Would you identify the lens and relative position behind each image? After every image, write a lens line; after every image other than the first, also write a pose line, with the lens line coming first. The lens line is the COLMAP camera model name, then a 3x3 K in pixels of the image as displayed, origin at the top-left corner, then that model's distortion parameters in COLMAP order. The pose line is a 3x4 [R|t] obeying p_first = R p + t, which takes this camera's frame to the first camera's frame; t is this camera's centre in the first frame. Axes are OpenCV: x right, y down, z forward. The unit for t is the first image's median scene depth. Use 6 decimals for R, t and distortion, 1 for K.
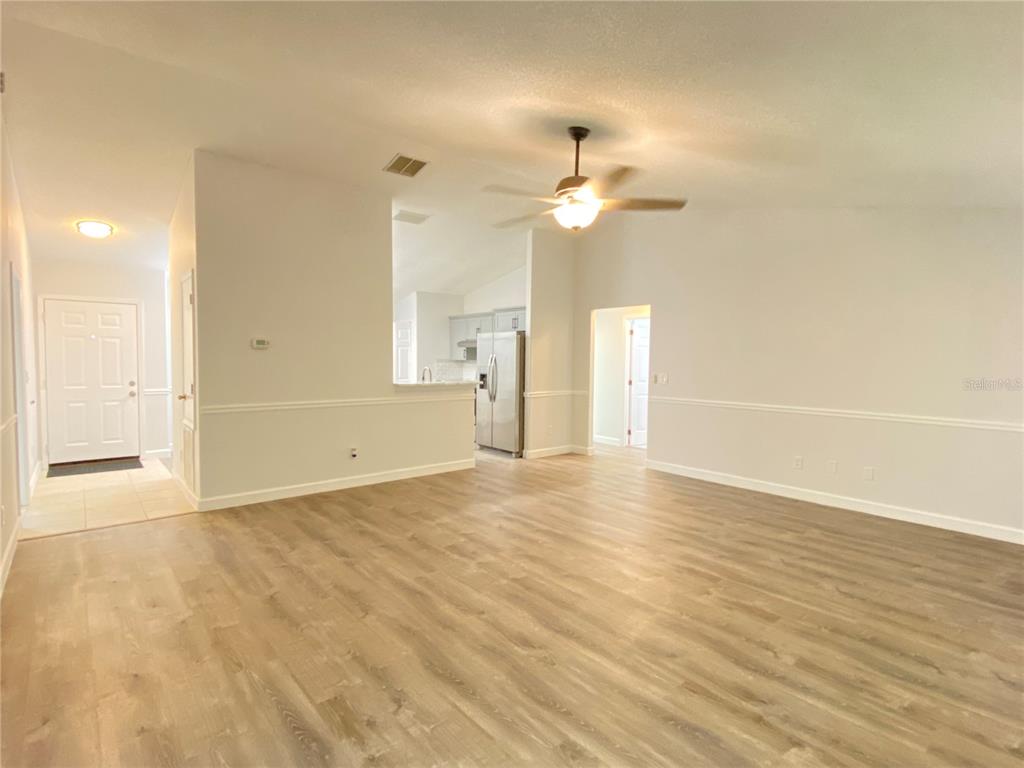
lens RADIAL K [[514.6, 0, 512.3], [0, 514.6, 381.9], [0, 0, 1]] dist [-0.002975, -0.001782]
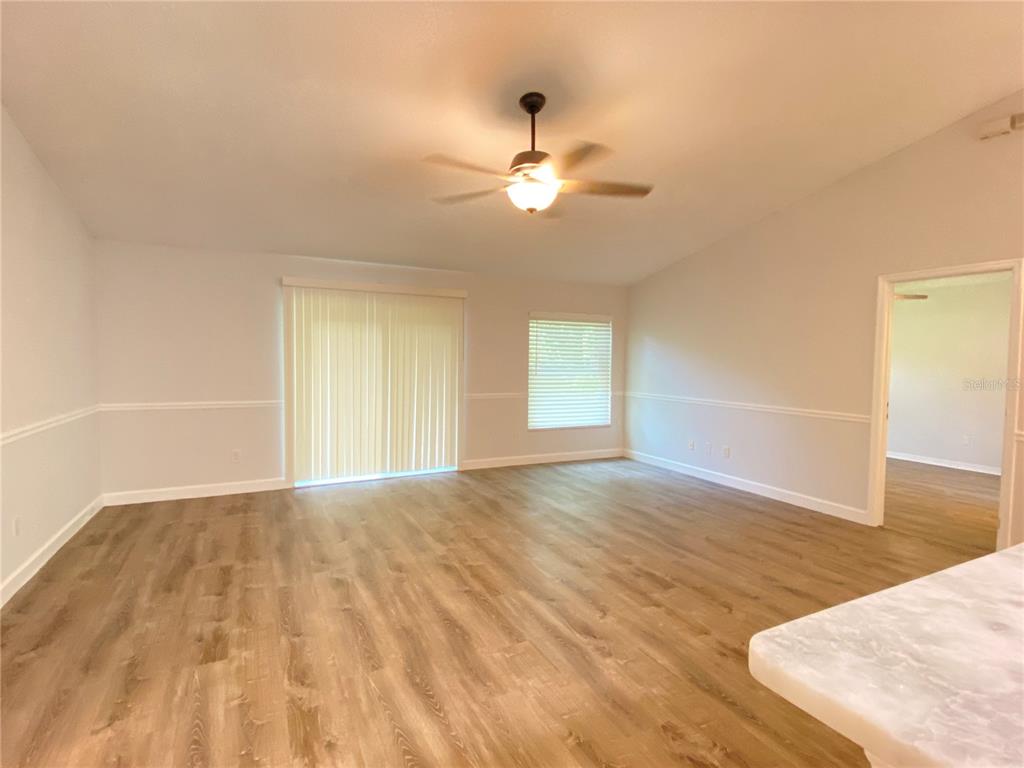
lens RADIAL K [[514.6, 0, 512.2], [0, 514.6, 380.0], [0, 0, 1]] dist [-0.002975, -0.001782]
pose [[-0.971276, -0.034129, 0.235495, -0.059261], [-0.013154, 0.995848, 0.090072, -0.085882], [-0.237592, 0.084387, -0.967693, 1.846930]]
